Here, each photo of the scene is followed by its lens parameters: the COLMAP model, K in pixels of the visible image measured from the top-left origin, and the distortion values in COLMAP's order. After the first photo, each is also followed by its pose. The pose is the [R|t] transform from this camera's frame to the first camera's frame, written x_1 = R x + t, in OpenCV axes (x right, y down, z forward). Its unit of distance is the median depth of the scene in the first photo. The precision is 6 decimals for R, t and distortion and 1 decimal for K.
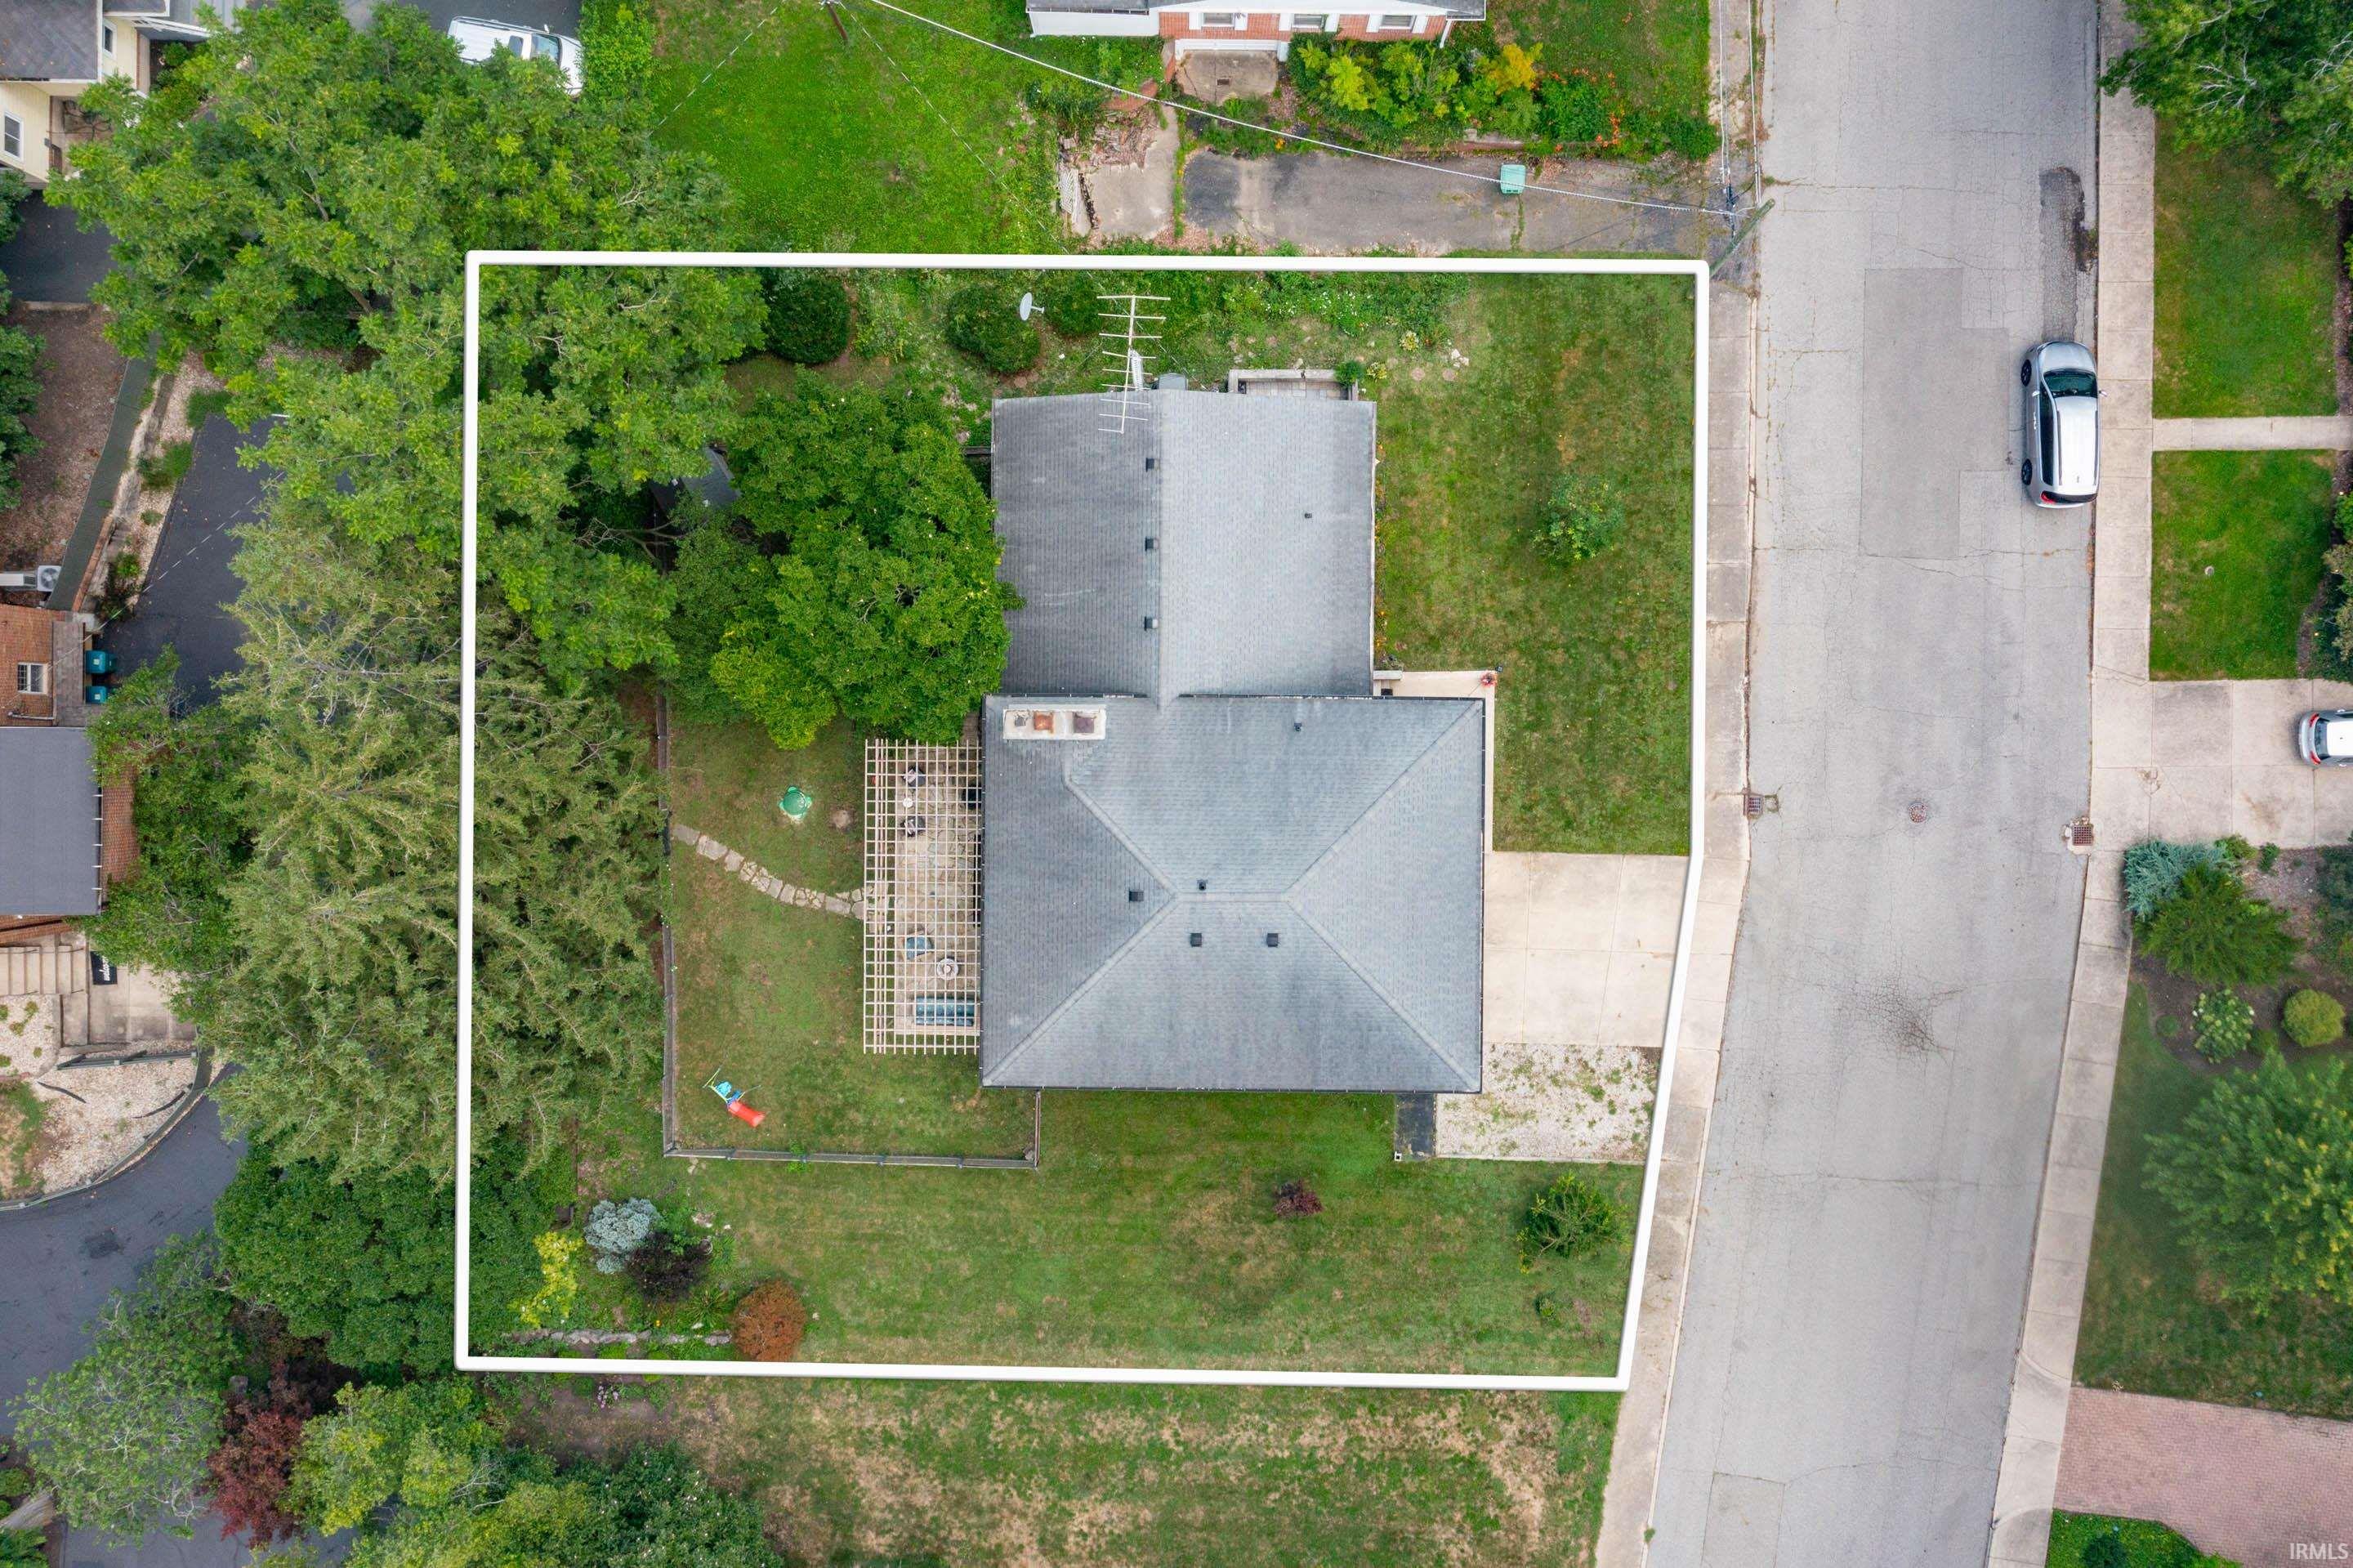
lens RADIAL K [[2188.1, 0, 1171.4], [0, 2188.1, 761.4], [0, 0, 1]] dist [0.000811, -0.012146]
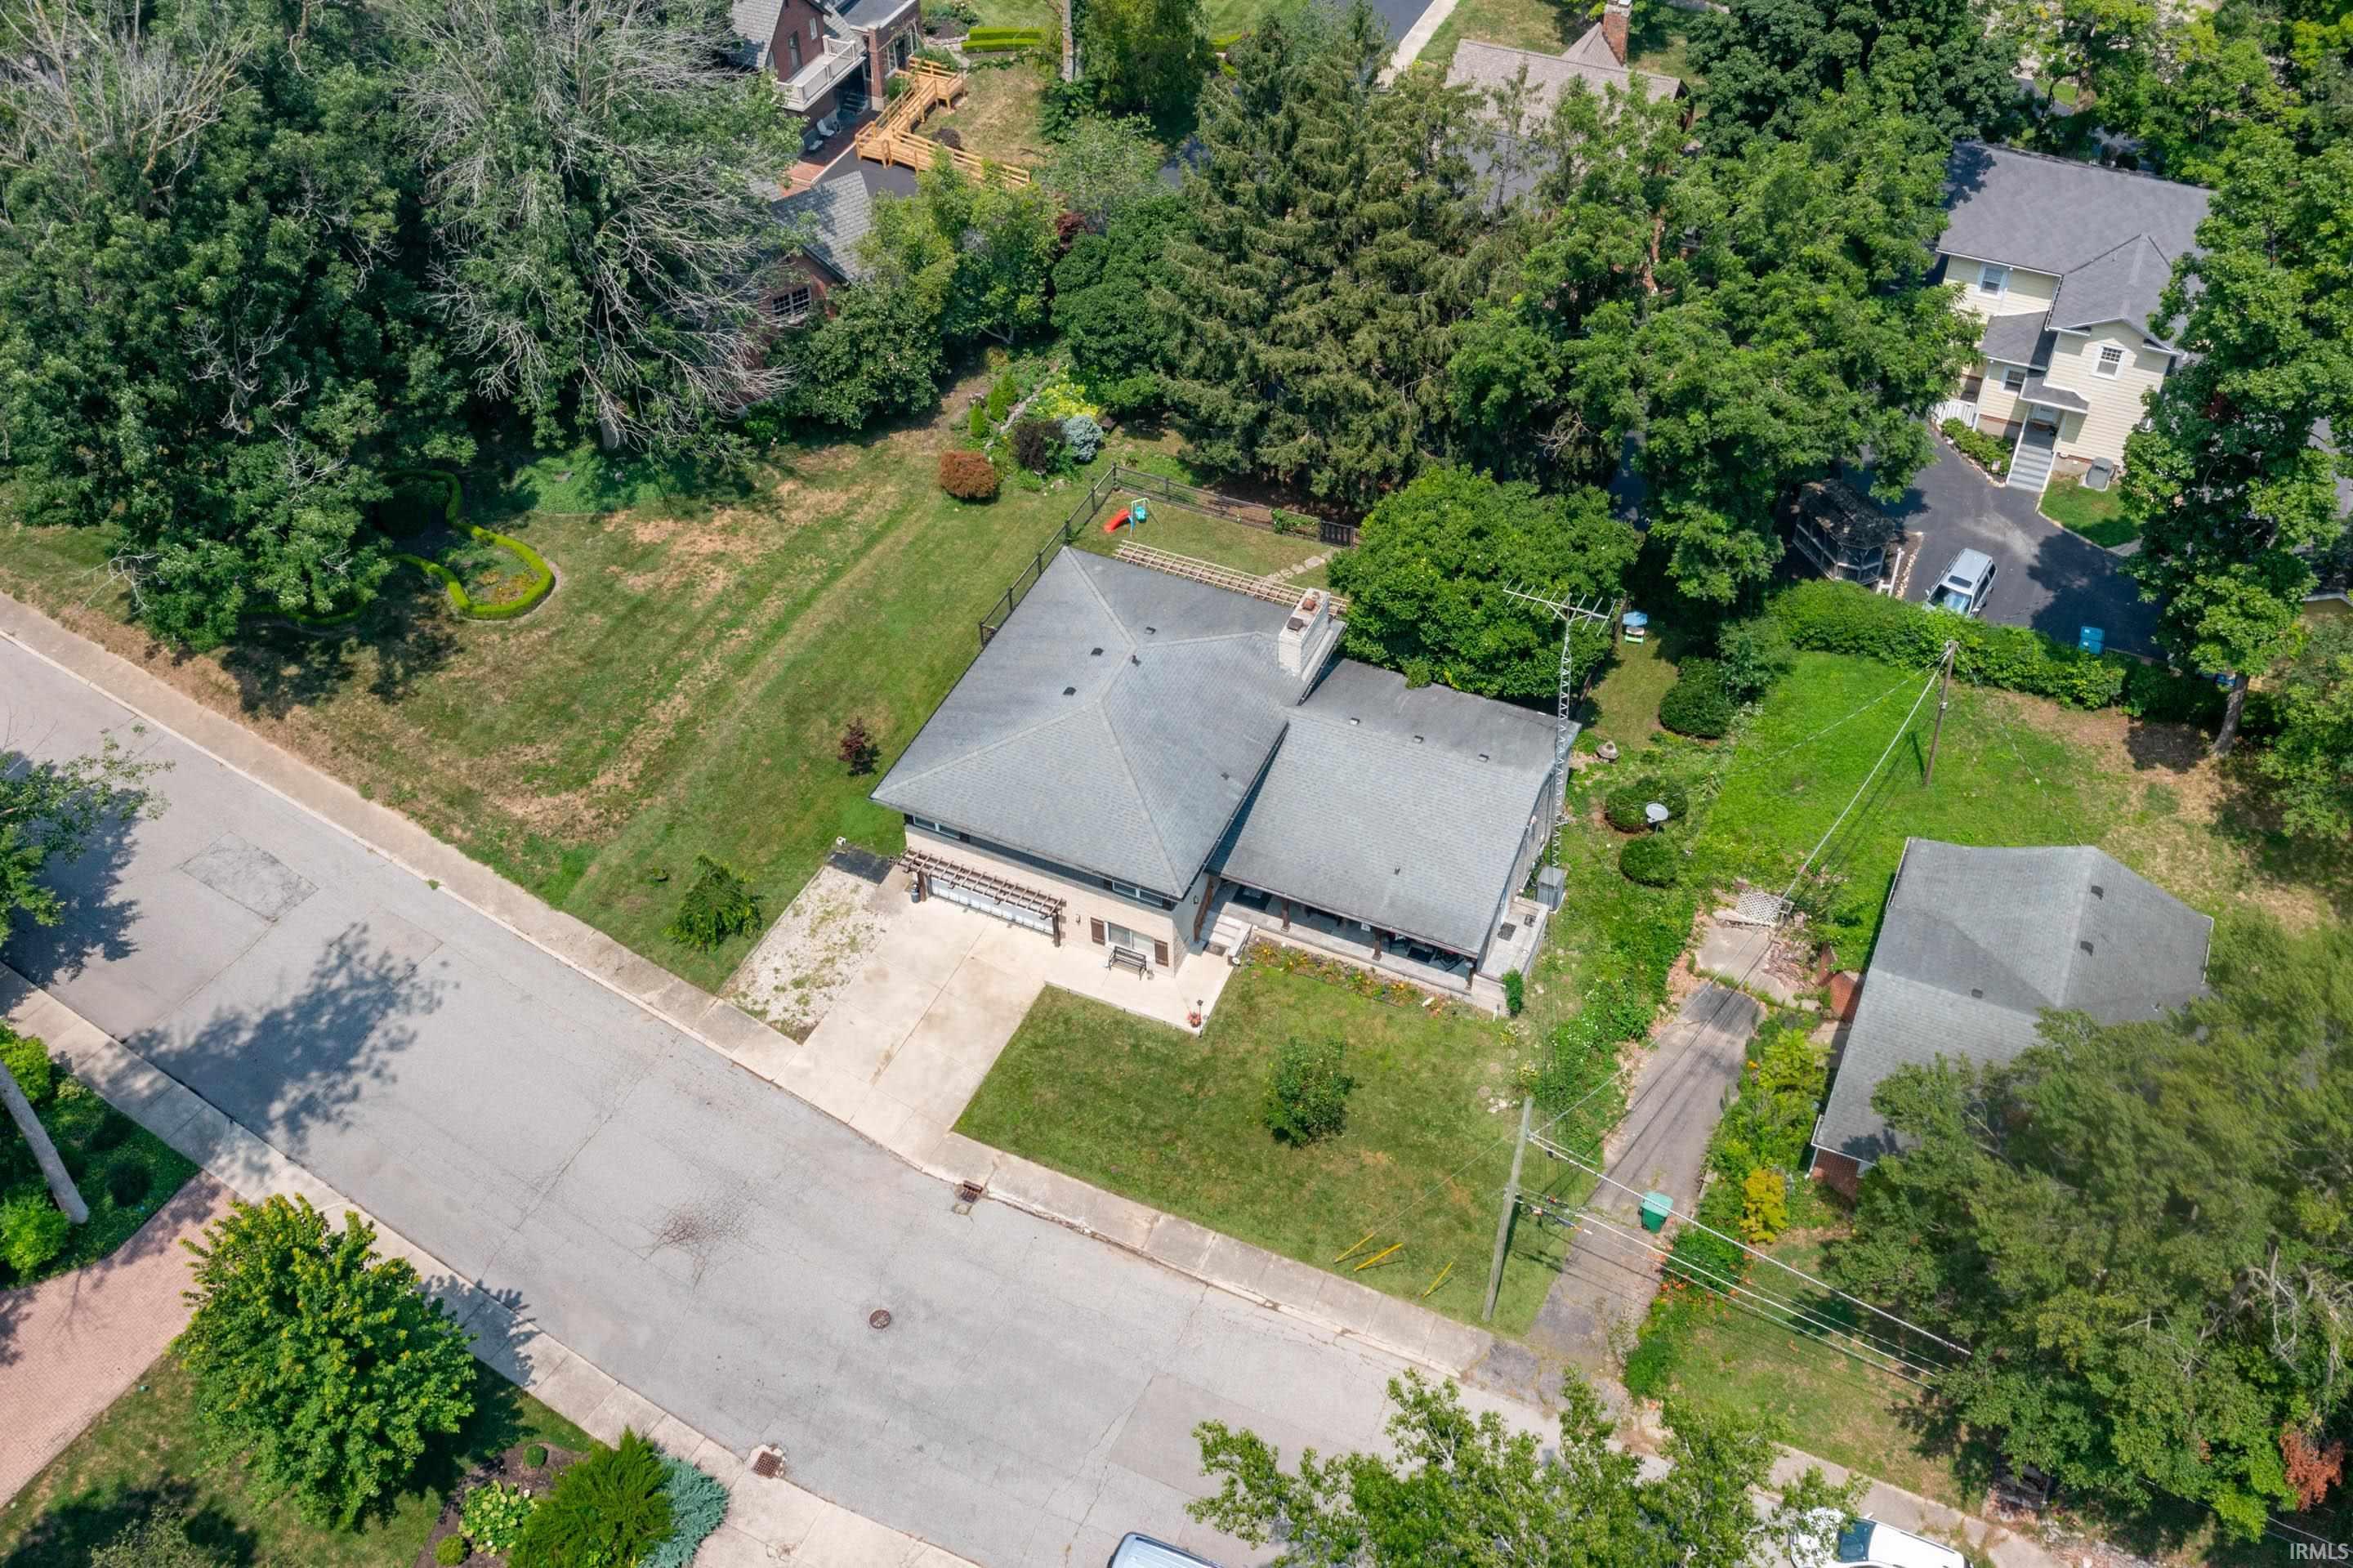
lens RADIAL K [[2188.1, 0, 1171.4], [0, 2188.1, 761.4], [0, 0, 1]] dist [0.000811, -0.012146]
pose [[-0.407569, 0.651358, -0.640016, 0.733350], [-0.913082, -0.280722, 0.295764, -0.299814], [0.012981, 0.704931, 0.709157, 0.169245]]
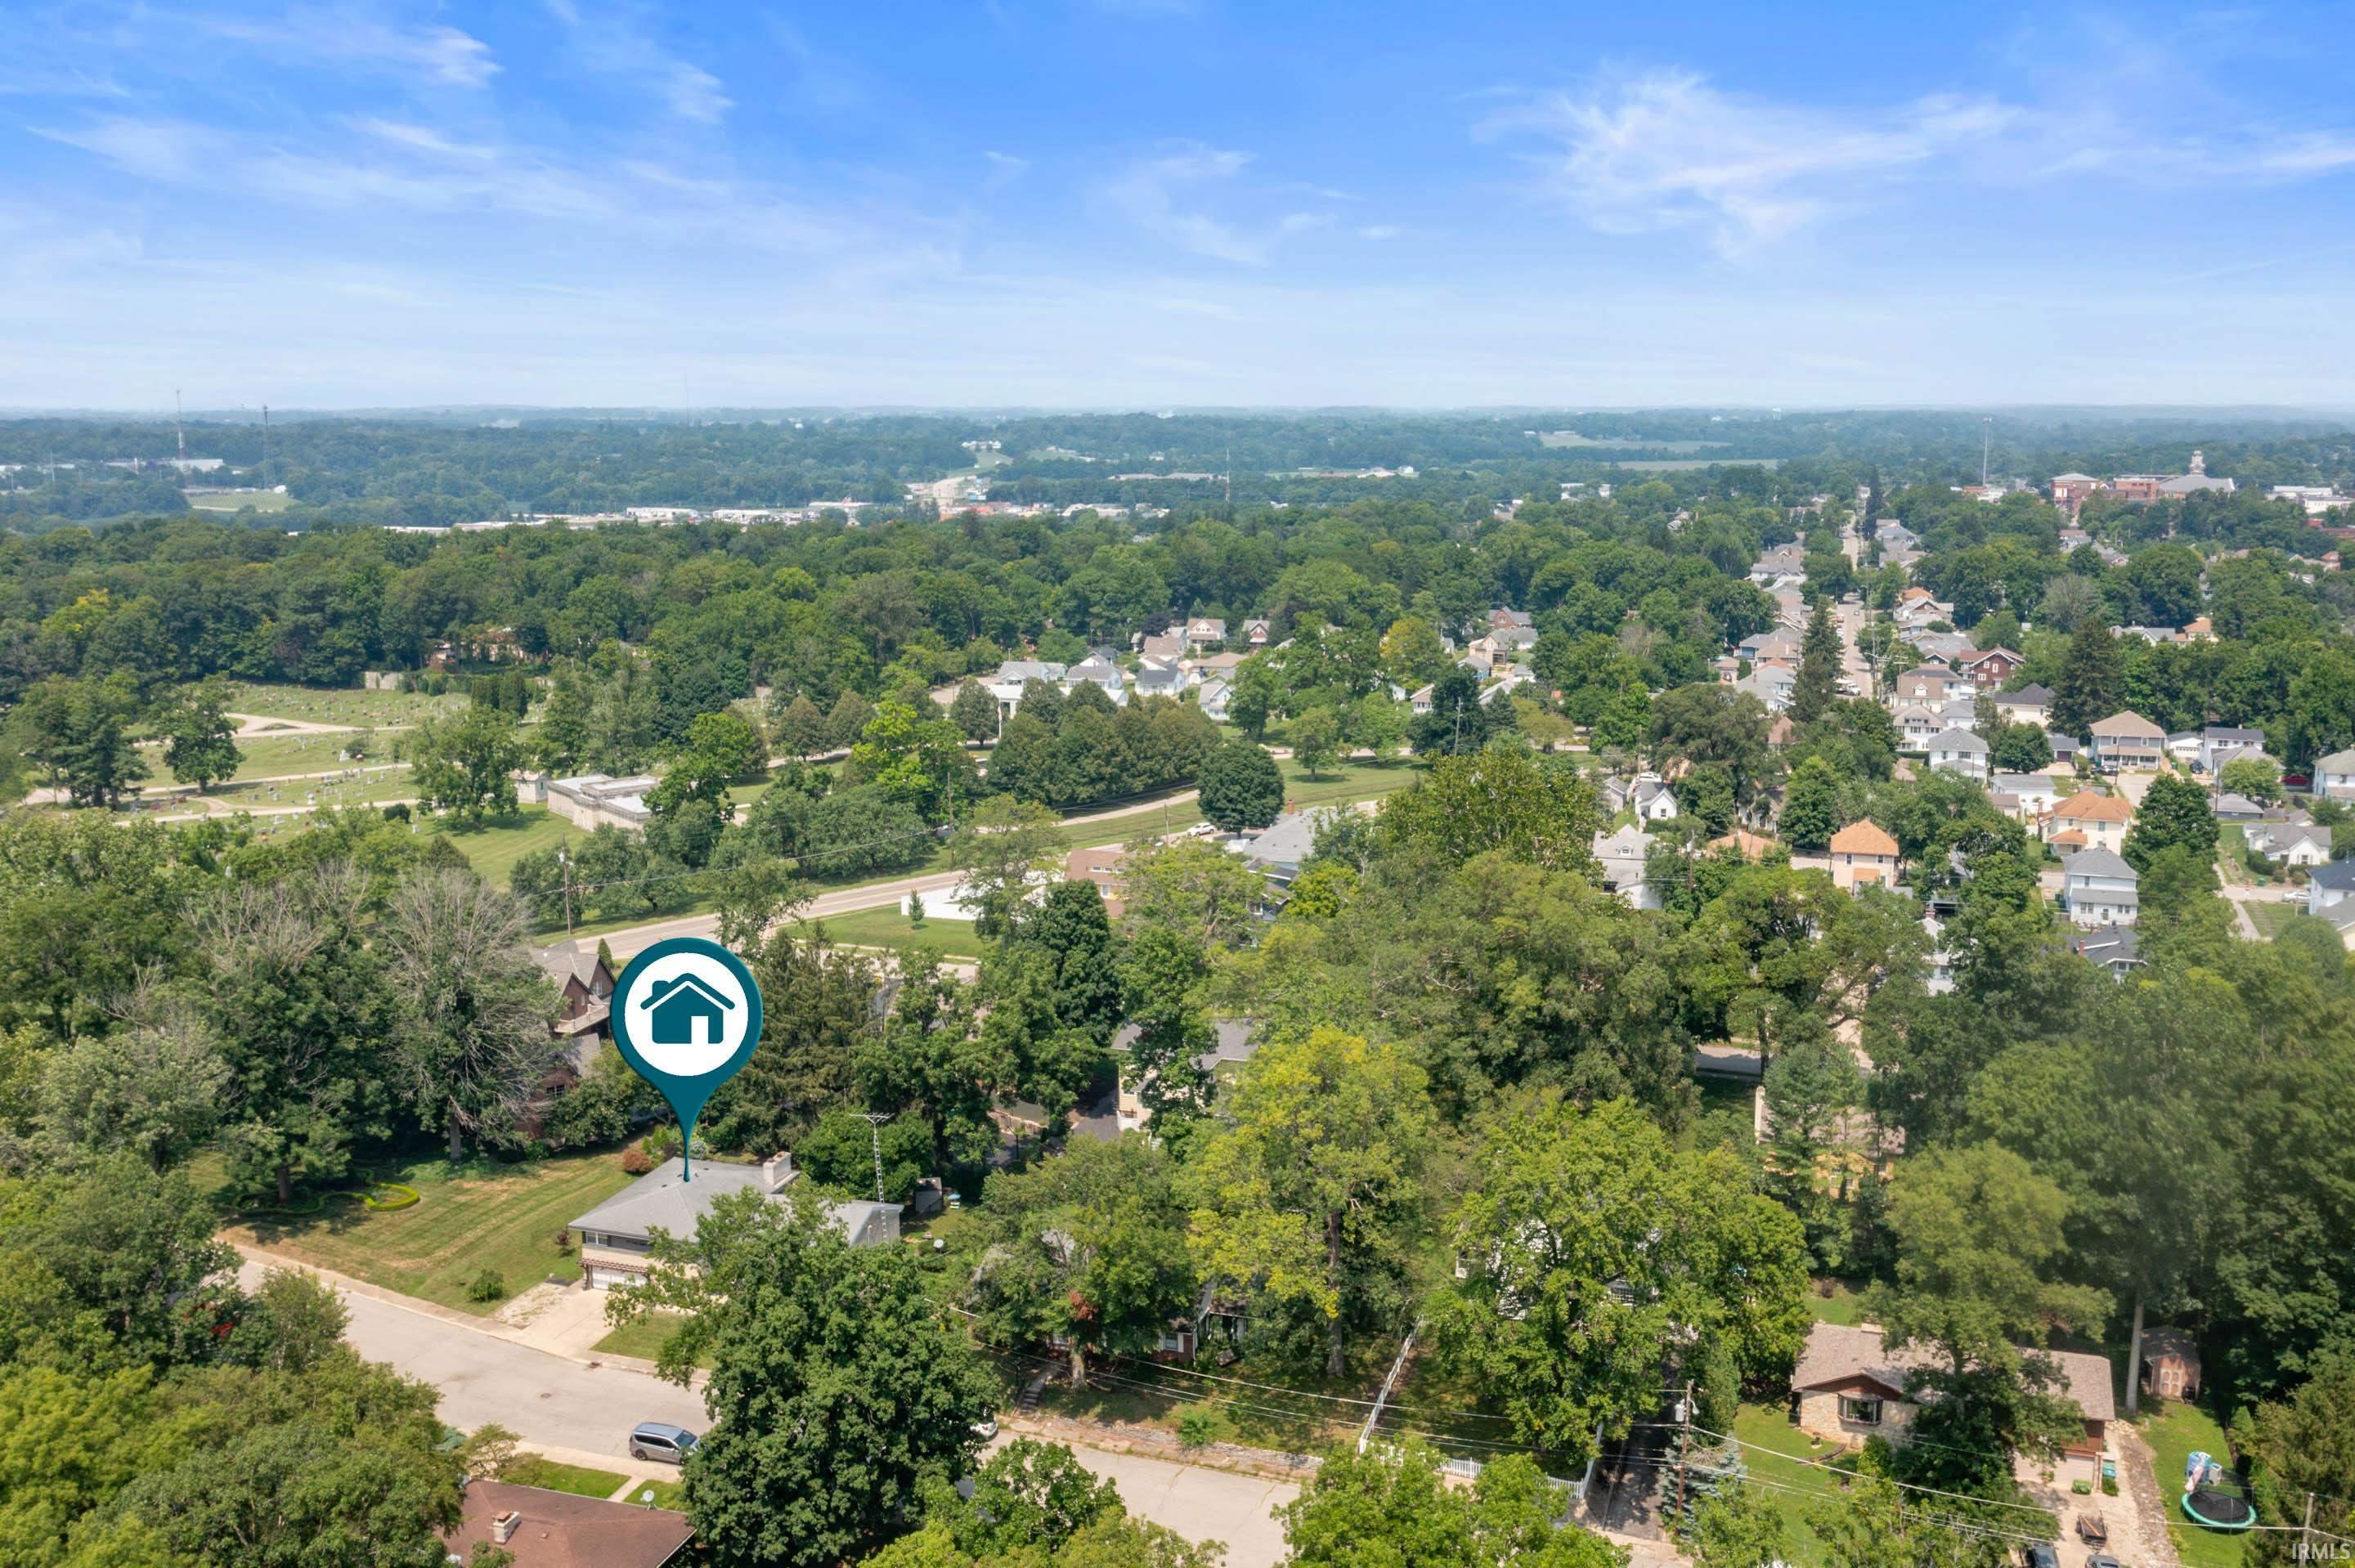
lens RADIAL K [[2189.6, 0, 1172.4], [0, 2189.6, 761.4], [0, 0, 1]] dist [0.000811, -0.012146]
pose [[-0.326837, 0.181285, -0.927531, 1.981249], [-0.945076, -0.065809, 0.320157, -1.176438], [-0.003000, 0.981226, 0.192837, -0.002997]]
